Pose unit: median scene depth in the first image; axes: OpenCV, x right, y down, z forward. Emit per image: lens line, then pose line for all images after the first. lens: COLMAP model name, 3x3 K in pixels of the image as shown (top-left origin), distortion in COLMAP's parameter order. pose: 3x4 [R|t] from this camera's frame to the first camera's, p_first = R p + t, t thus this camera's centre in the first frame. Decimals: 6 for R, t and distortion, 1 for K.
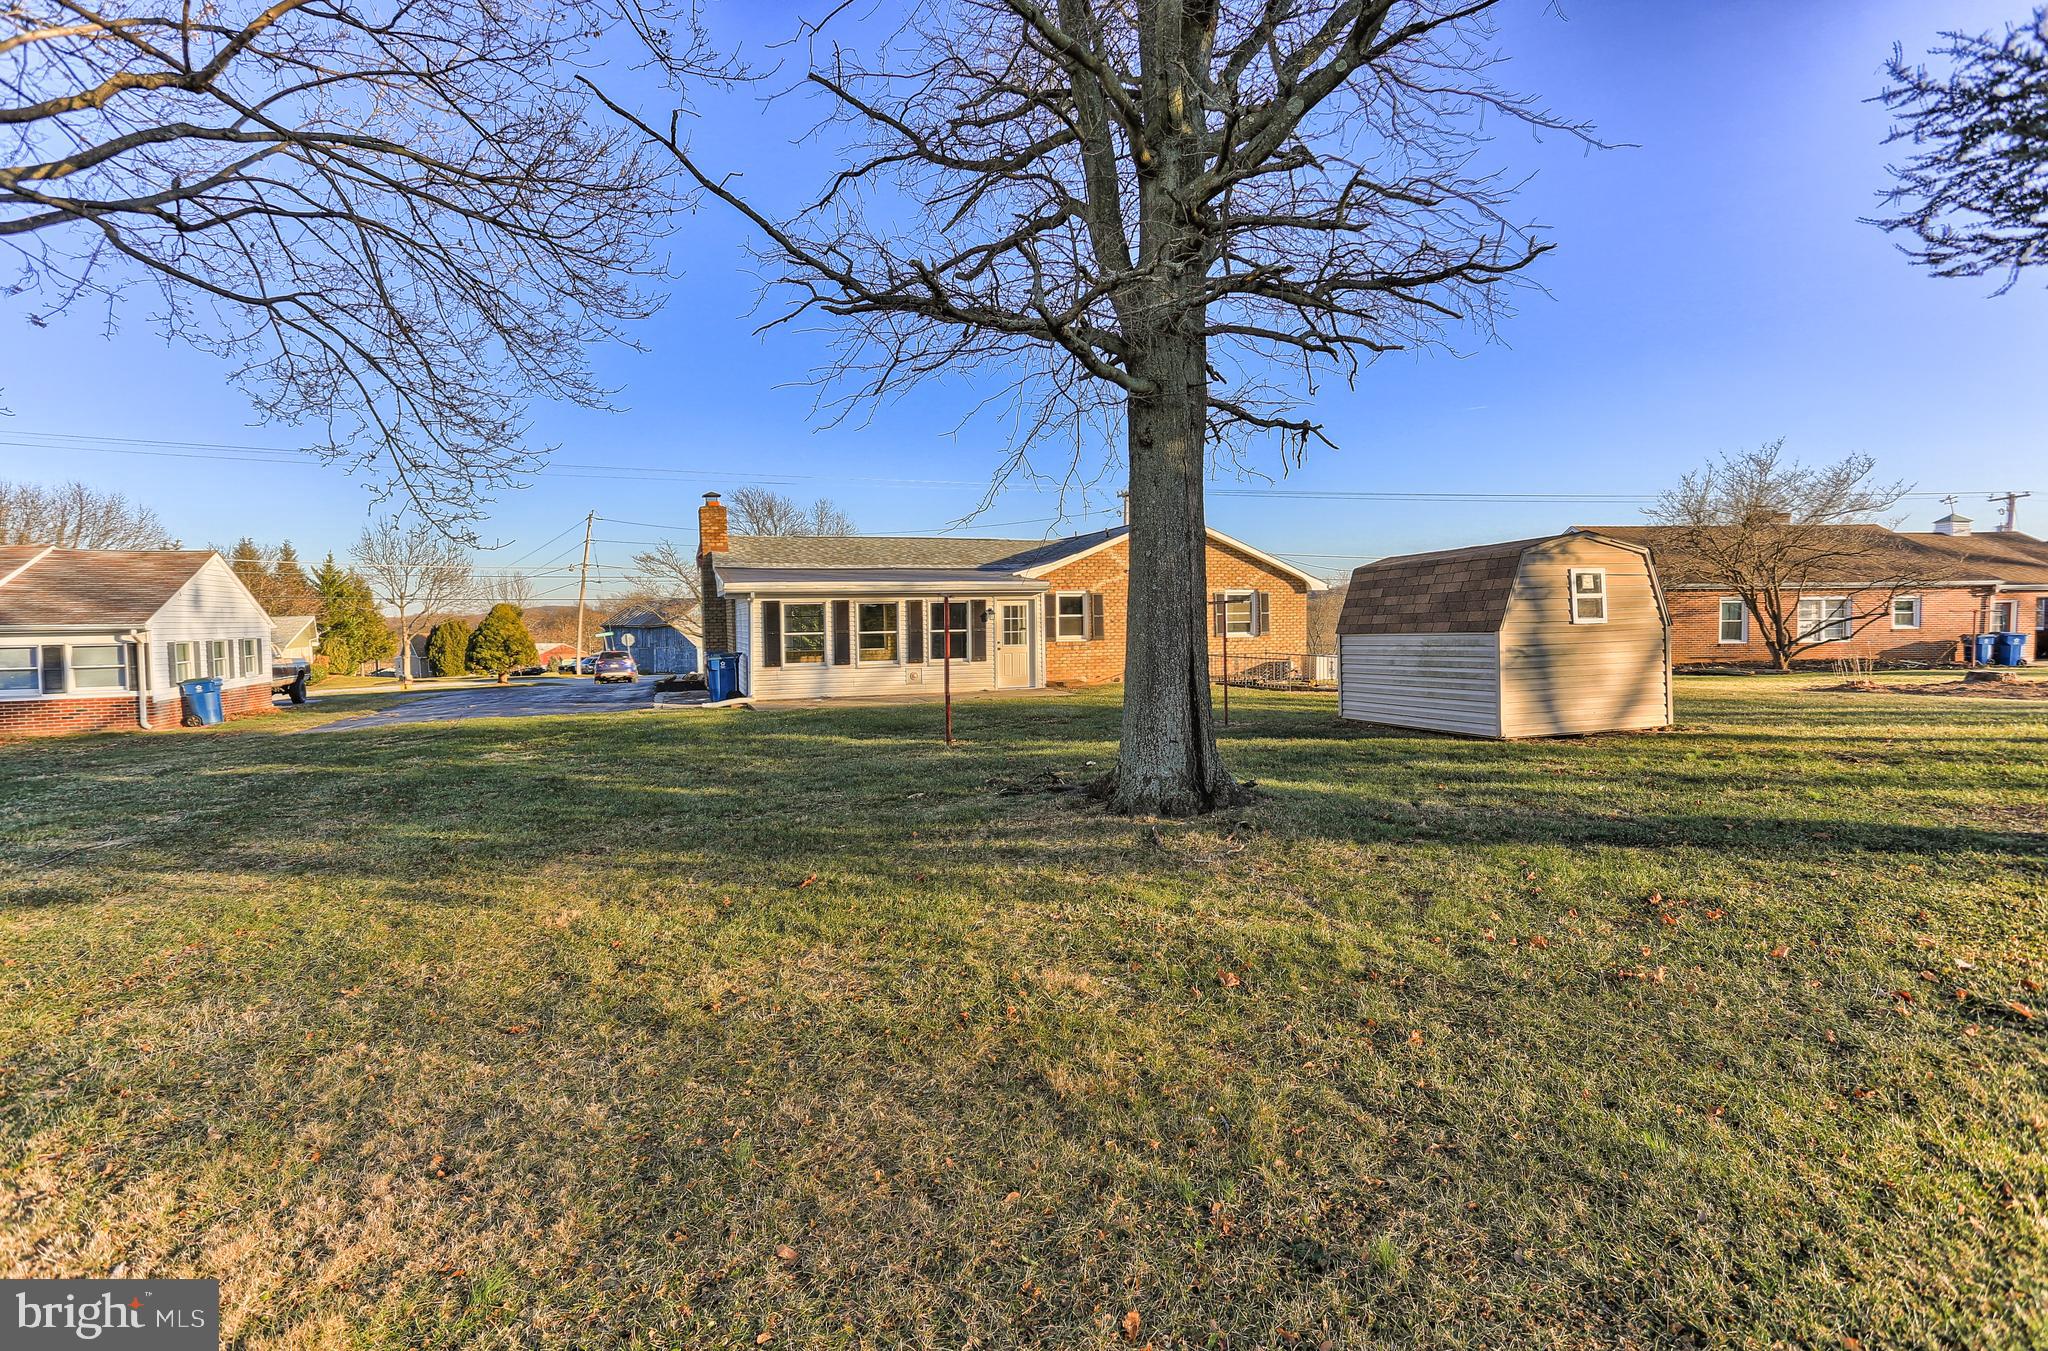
lens RADIAL K [[997.1, 0, 1027.7], [0, 997.1, 642.4], [0, 0, 1]] dist [-0.015717, 0.000164]
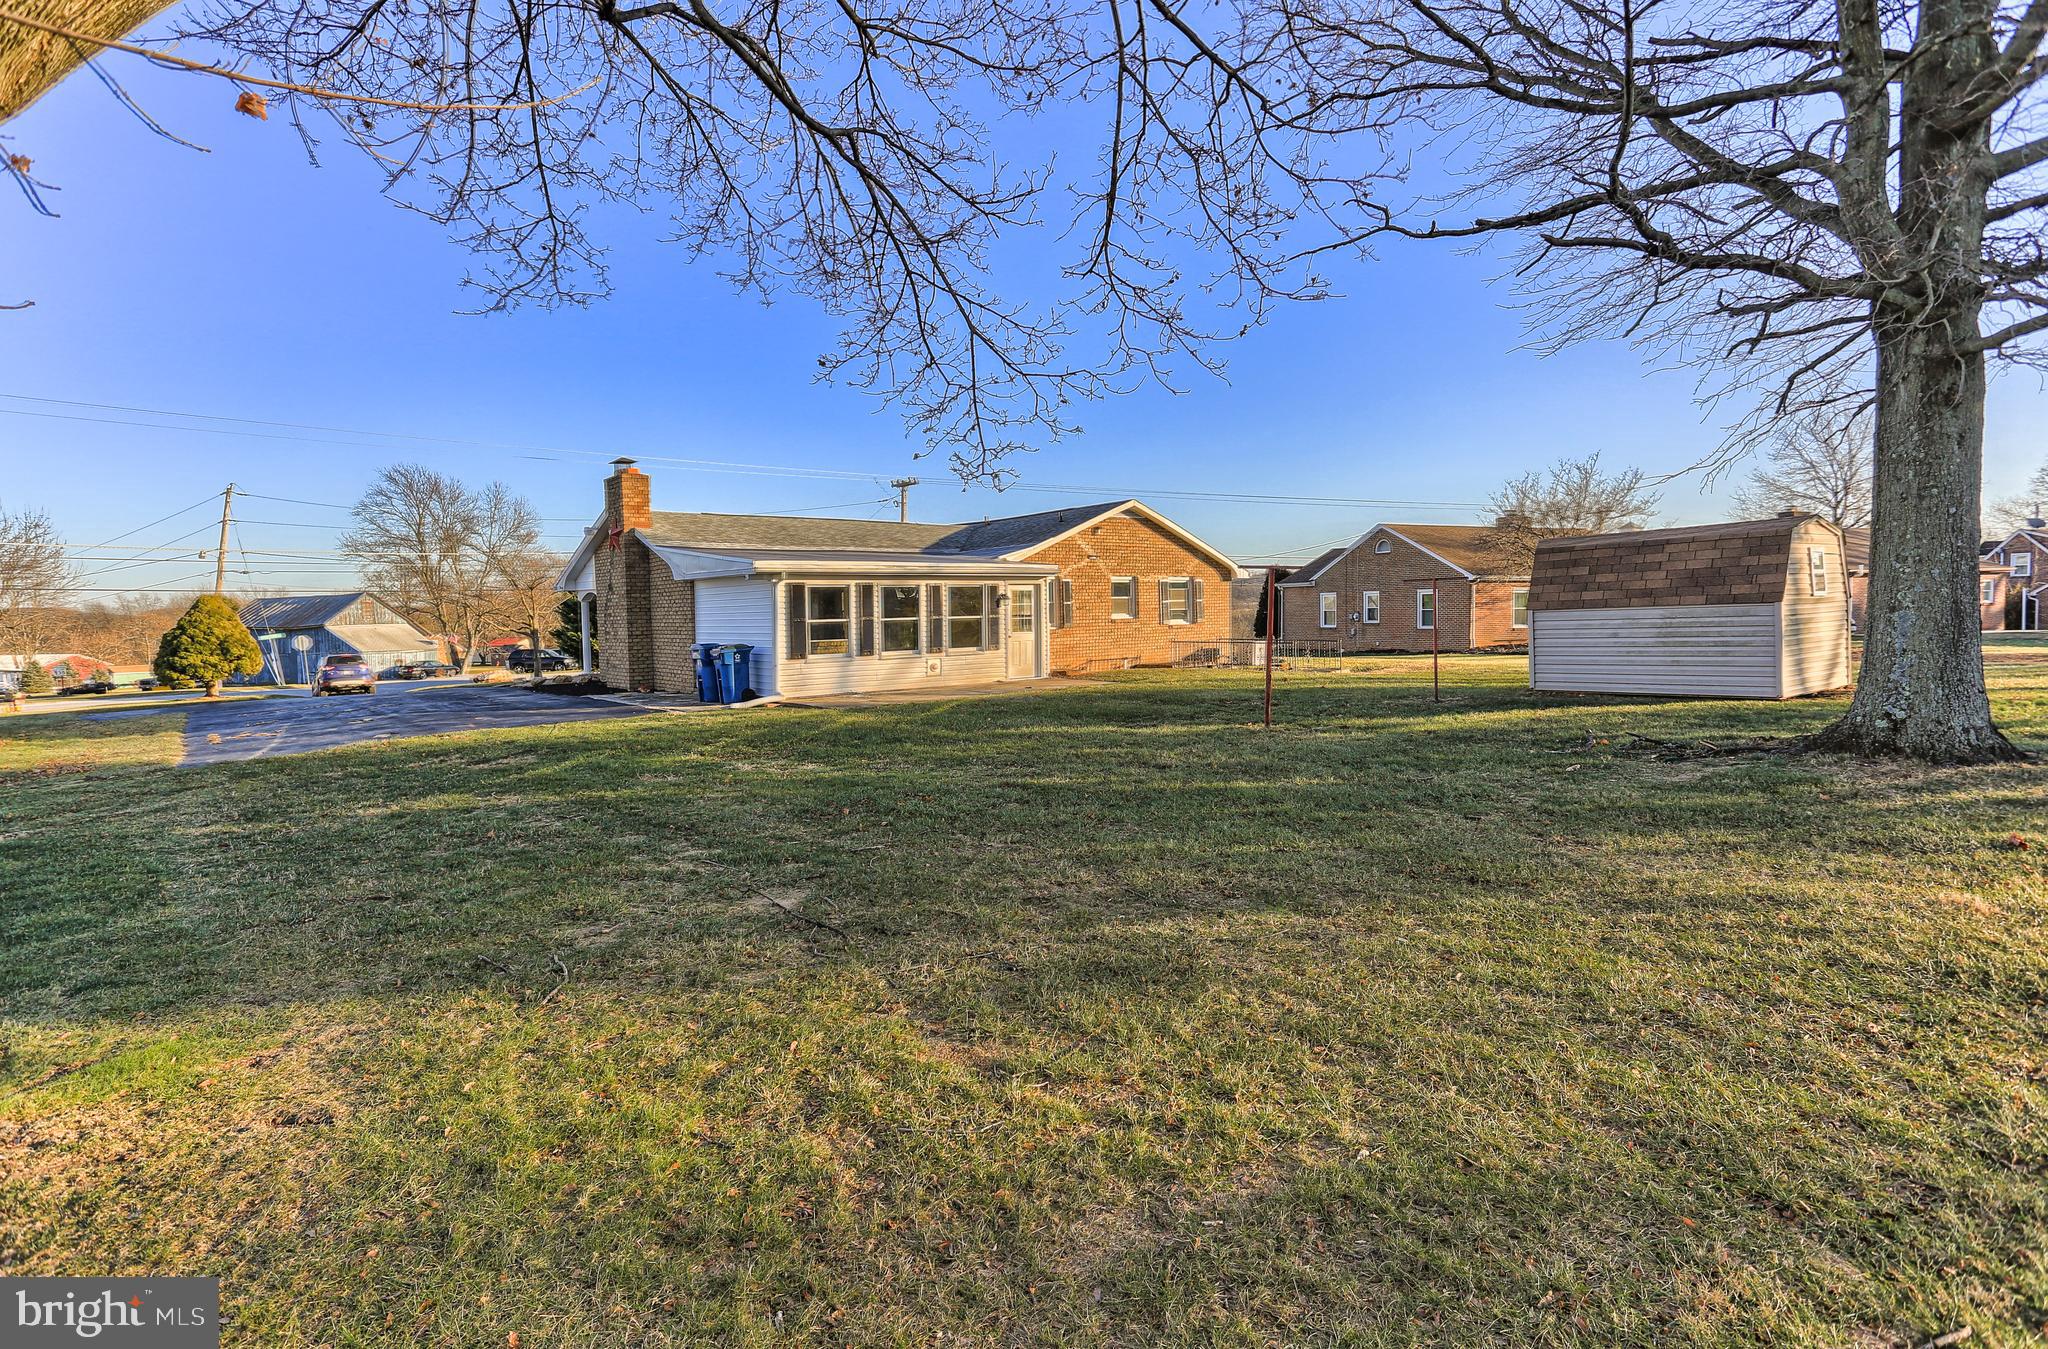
lens RADIAL K [[999.4, 0, 1024.0], [0, 999.4, 674.5], [0, 0, 1]] dist [-0.014141, -0.000012]
pose [[0.942257, -0.025306, 0.333932, -0.350400], [0.014252, 0.999268, 0.035510, 0.009187], [-0.334586, -0.028701, 0.941928, 0.116280]]
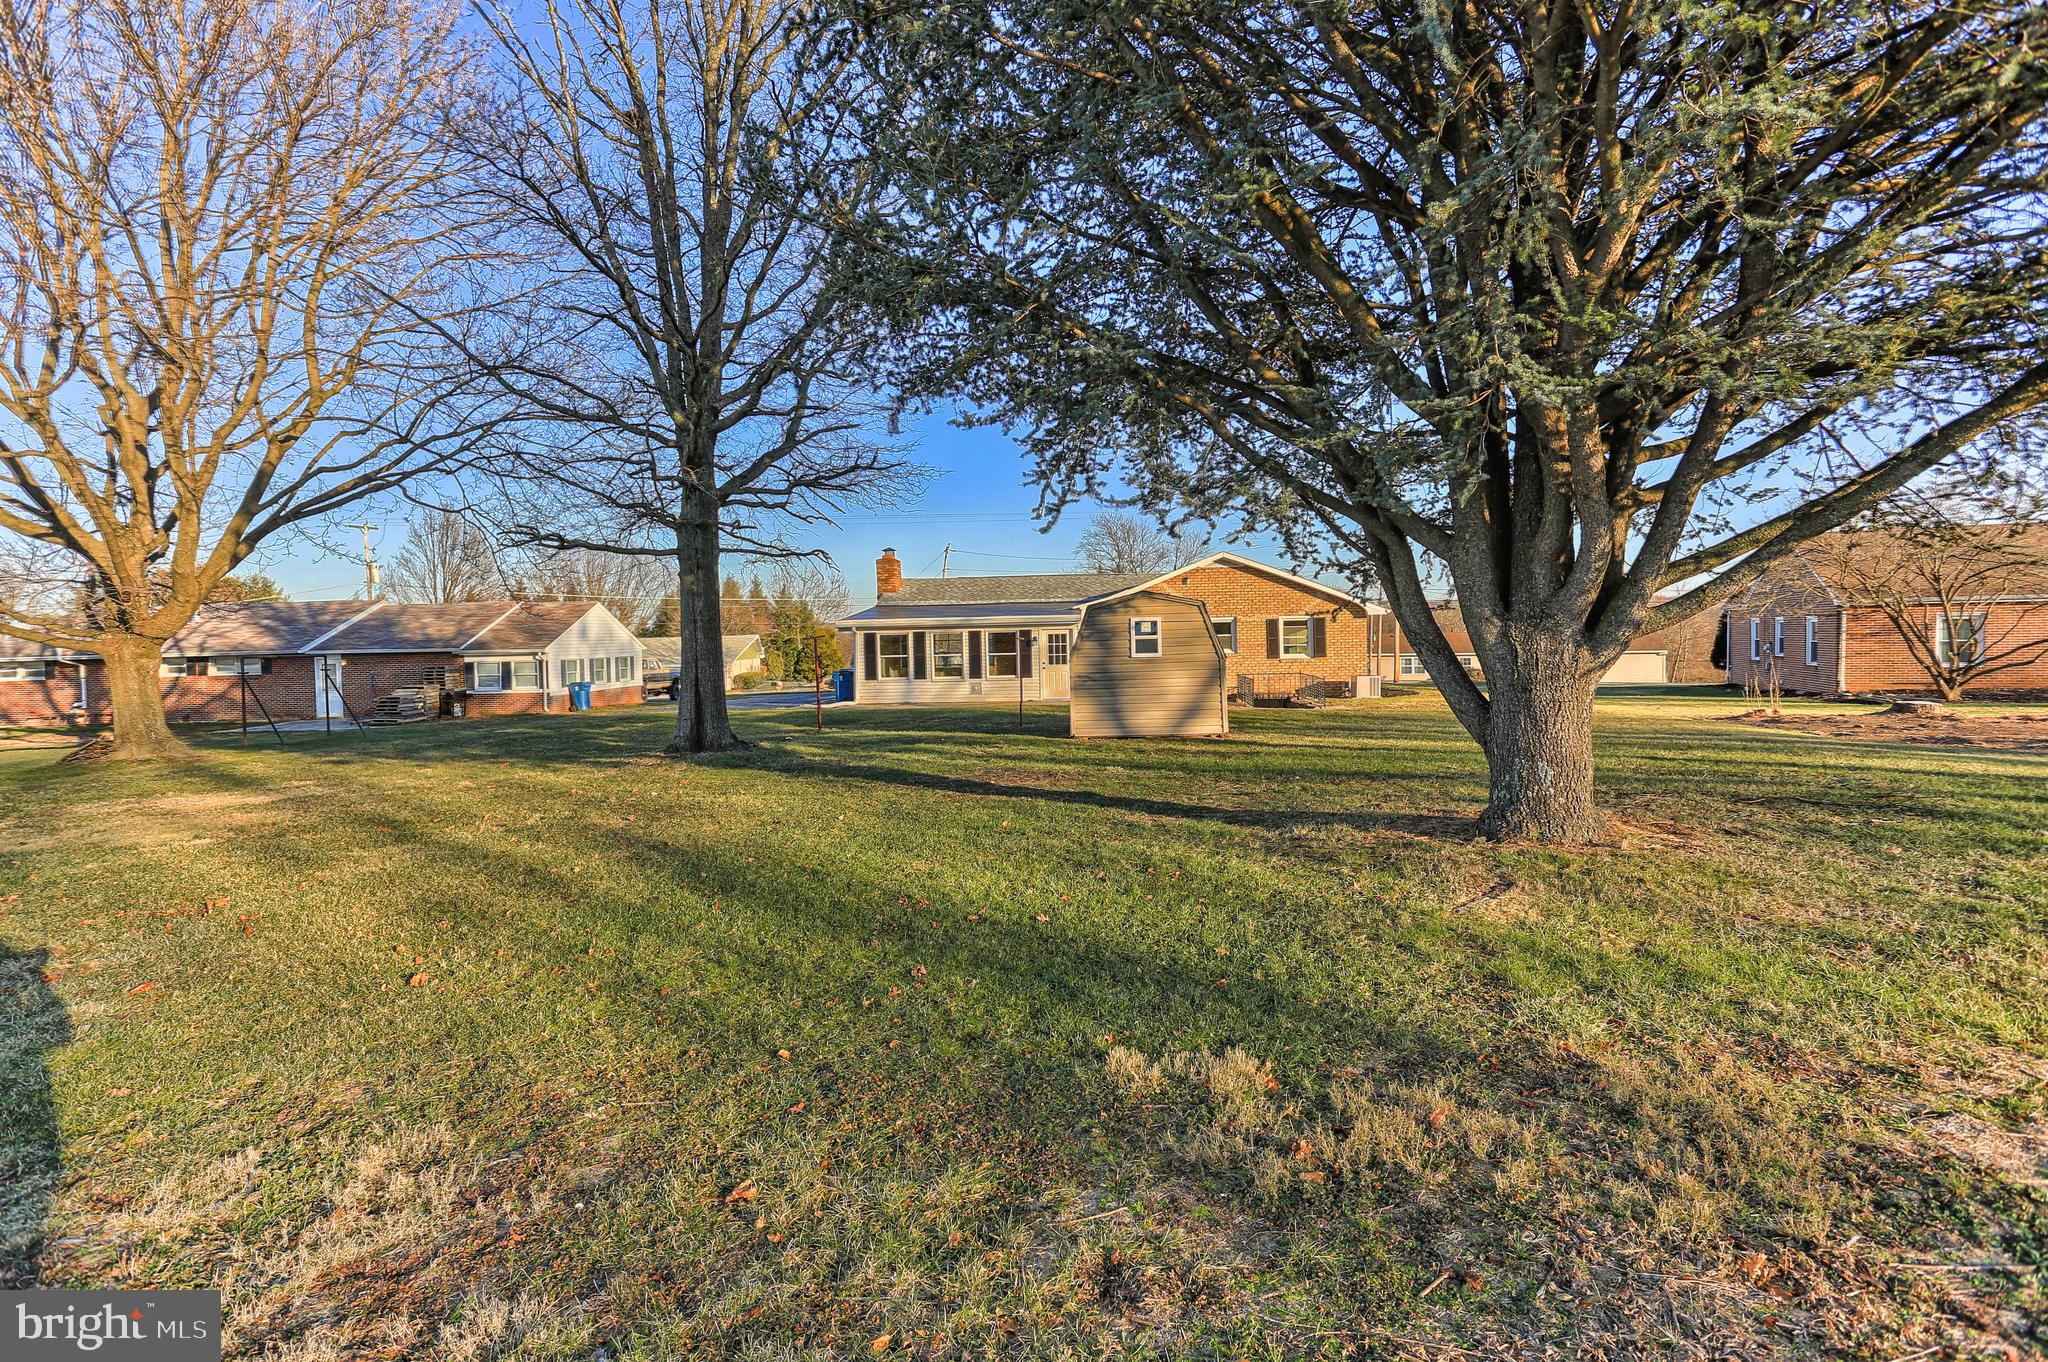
lens RADIAL K [[986.3, 0, 997.7], [0, 986.3, 668.8], [0, 0, 1]] dist [-0.000029, 0.033265]
pose [[0.899223, 0.008696, -0.437404, 0.498107], [-0.002758, 0.999895, 0.014211, -0.010986], [0.437482, -0.011572, 0.899153, -0.168541]]
